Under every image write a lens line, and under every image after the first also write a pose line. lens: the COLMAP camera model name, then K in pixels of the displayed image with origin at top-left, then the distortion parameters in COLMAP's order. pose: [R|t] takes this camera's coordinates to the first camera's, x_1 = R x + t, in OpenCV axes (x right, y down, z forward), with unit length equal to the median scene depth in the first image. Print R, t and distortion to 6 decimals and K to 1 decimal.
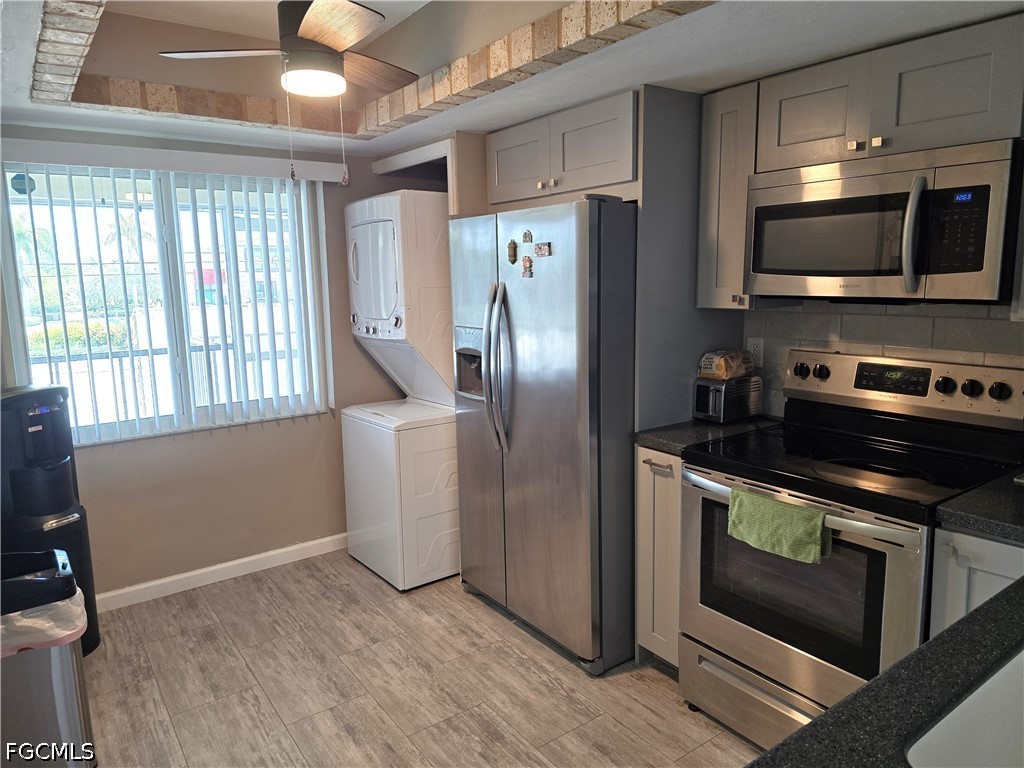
lens RADIAL K [[697.4, 0, 512.0], [0, 697.4, 384.0], [0, 0, 1]] dist [0.079601, -0.085194]
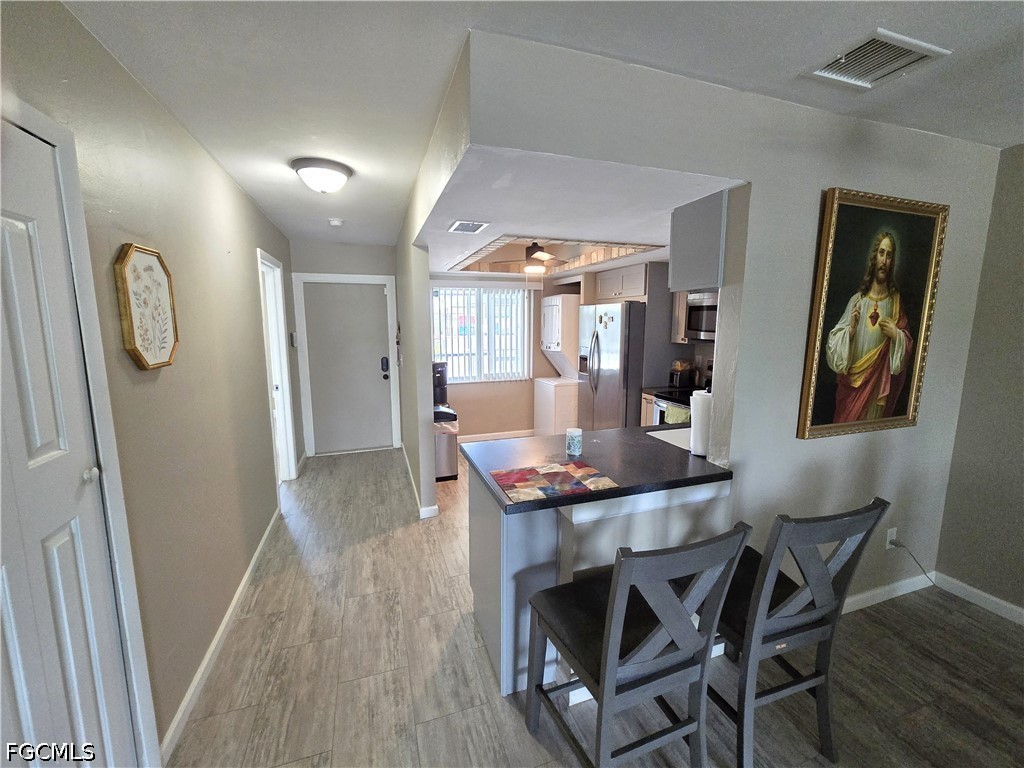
lens RADIAL K [[417.8, 0, 512.0], [0, 417.8, 384.0], [0, 0, 1]] dist [-0.000378, -0.000031]
pose [[0.956641, 0.061924, -0.284611, 0.143418], [-0.062041, 0.998036, 0.008616, 0.065229], [0.284586, 0.009415, 0.958604, -0.619401]]
